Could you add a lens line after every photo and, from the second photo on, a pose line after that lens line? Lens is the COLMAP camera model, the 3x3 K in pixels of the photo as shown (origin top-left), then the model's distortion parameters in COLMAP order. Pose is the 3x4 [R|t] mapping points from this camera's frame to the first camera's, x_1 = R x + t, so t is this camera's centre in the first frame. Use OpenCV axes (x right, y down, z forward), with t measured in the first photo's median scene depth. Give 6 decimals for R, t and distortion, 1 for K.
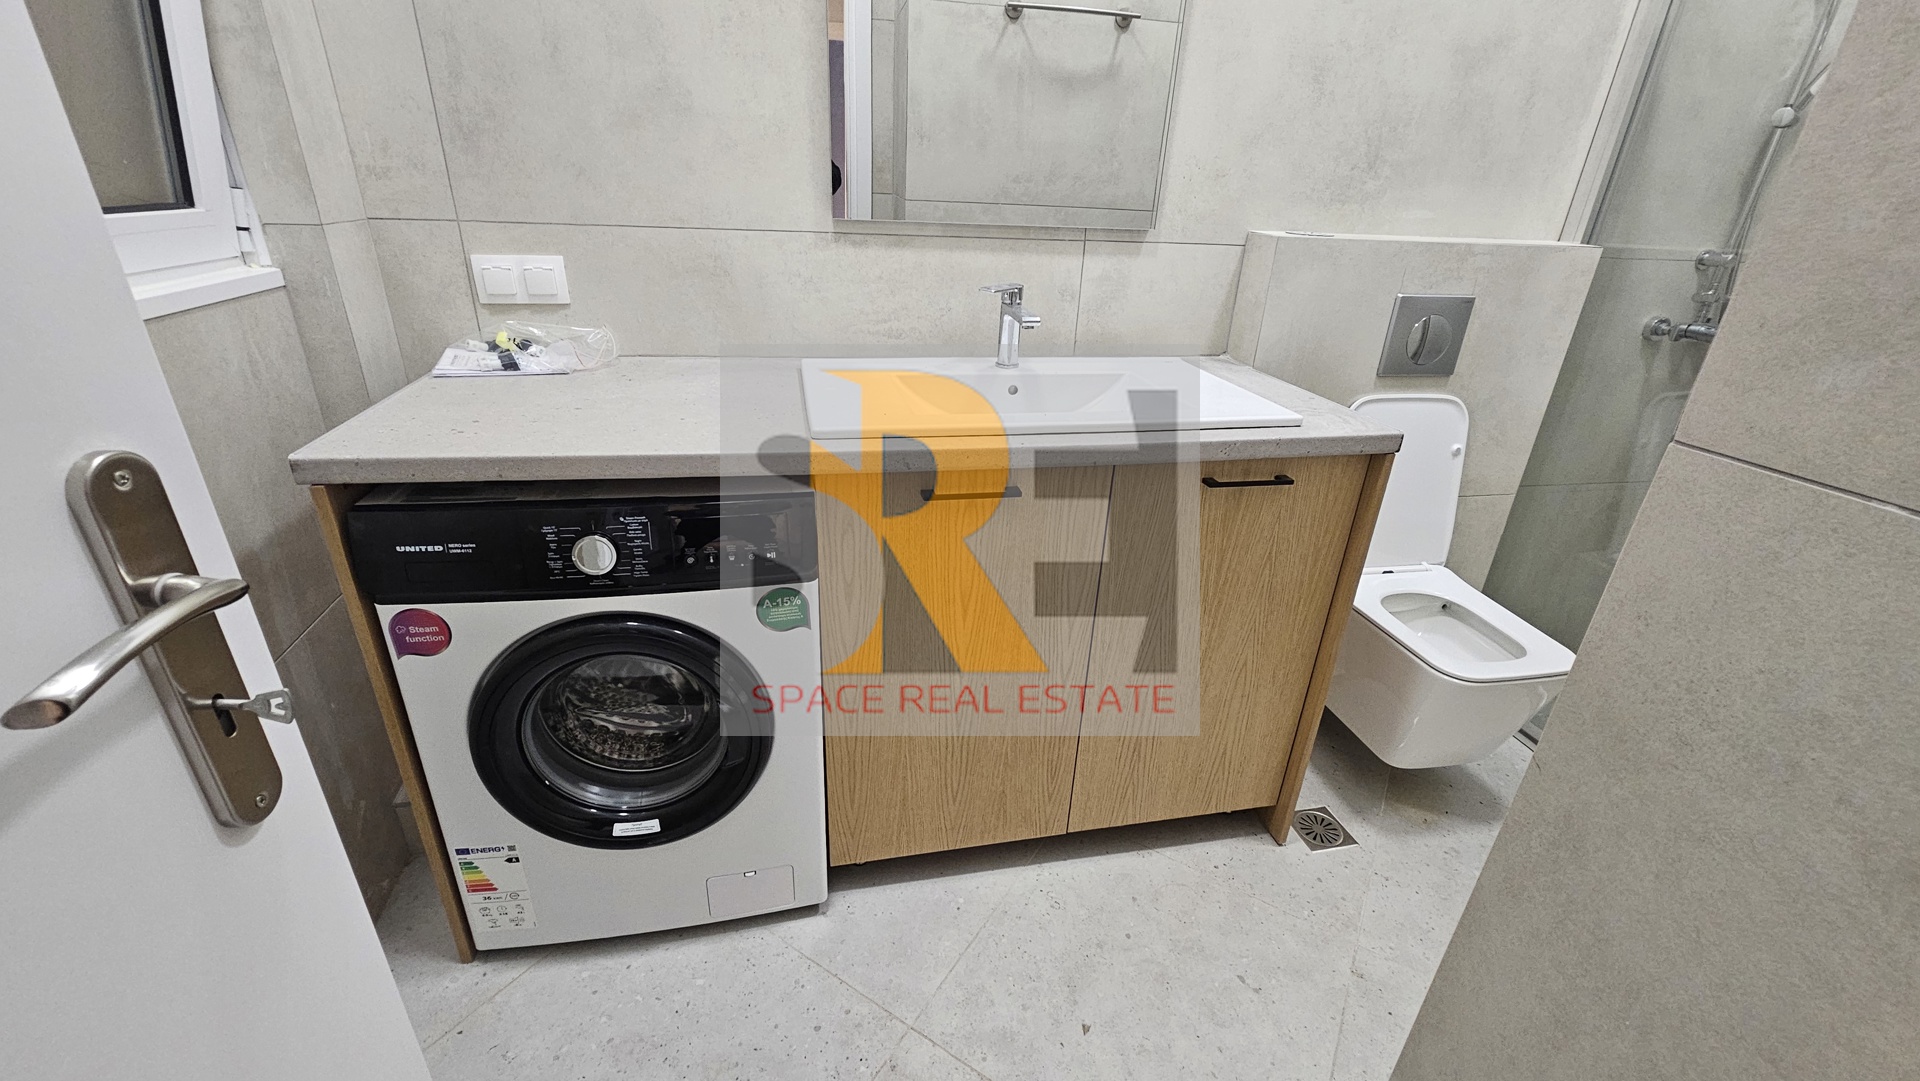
lens RADIAL K [[785.5, 0, 966.3], [0, 785.5, 537.6], [0, 0, 1]] dist [0.010730, -0.005197]
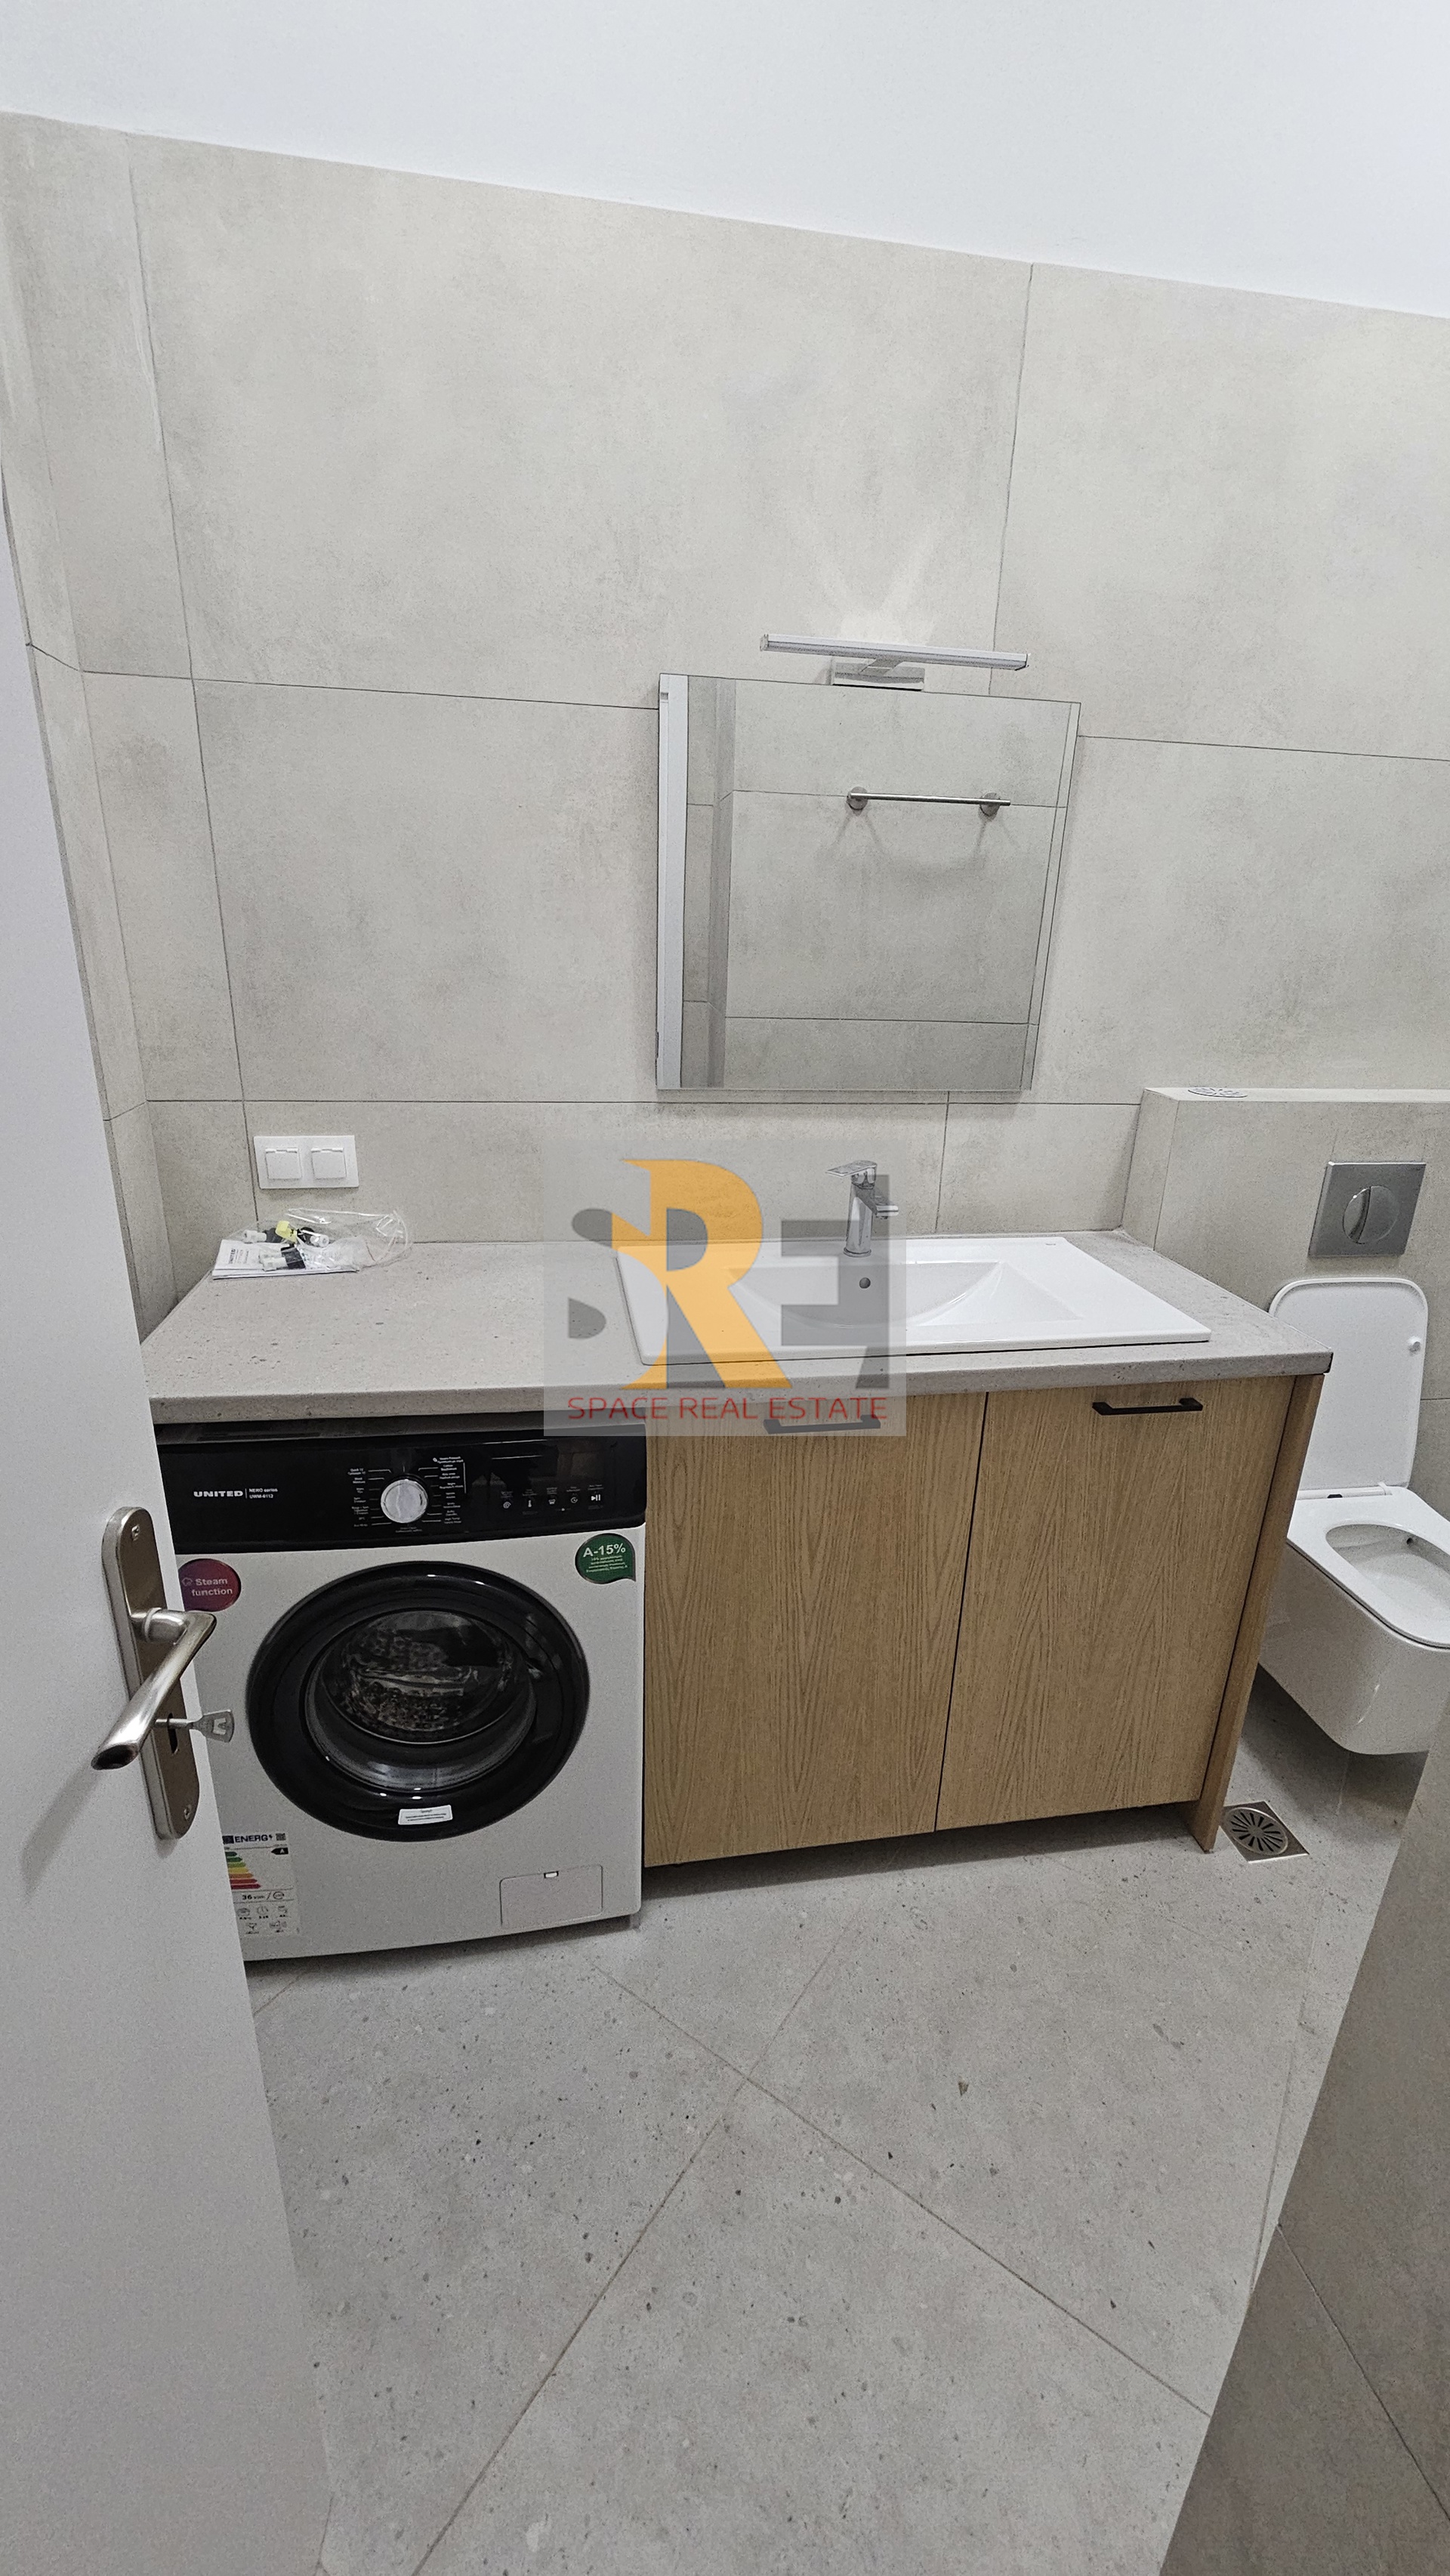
lens RADIAL K [[1053.7, 0, 737.5], [0, 1053.7, 1293.7], [0, 0, 1]] dist [0.010730, -0.005197]
pose [[0.999056, 0.003527, -0.043290, -0.030869], [-0.007451, 0.995838, -0.090833, -0.076775], [0.042789, 0.091070, 0.994925, -0.144108]]
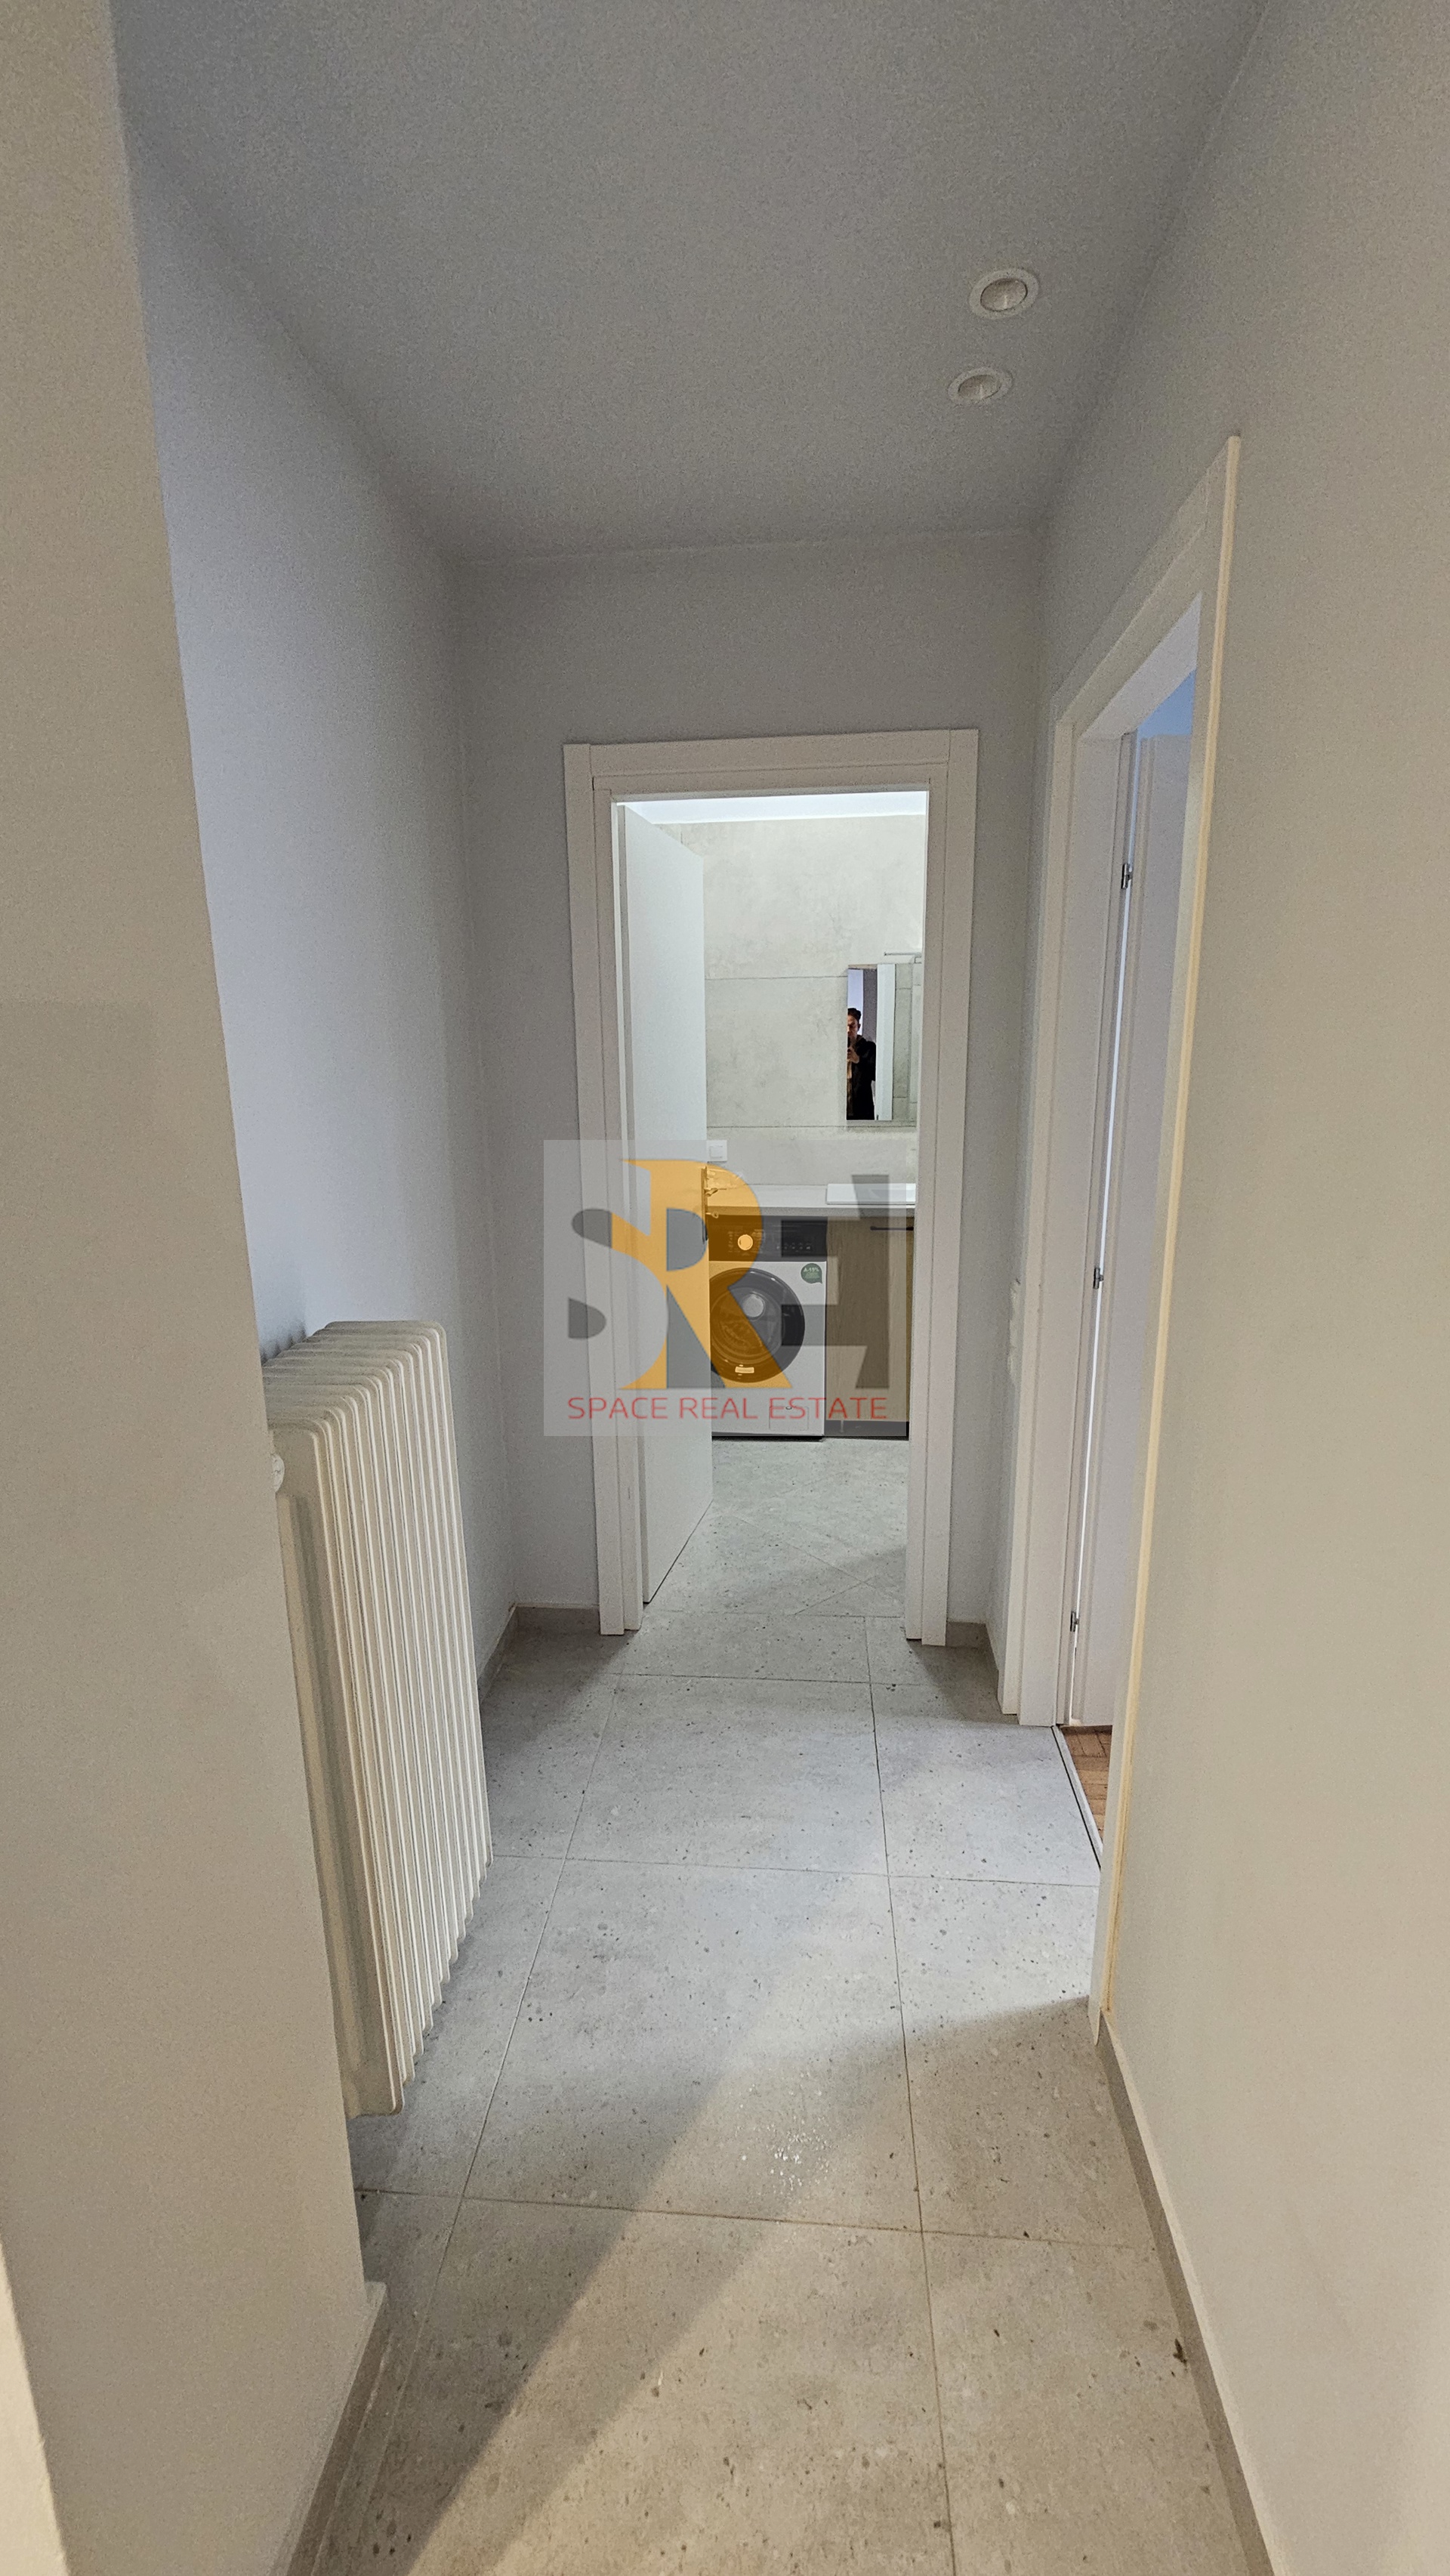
lens RADIAL K [[1053.7, 0, 737.5], [0, 1053.7, 1293.7], [0, 0, 1]] dist [0.010730, -0.005197]
pose [[0.951202, 0.016697, -0.308117, 0.450021], [-0.079148, 0.978330, -0.191327, 0.643195], [0.298245, 0.206378, 0.931911, -1.700944]]
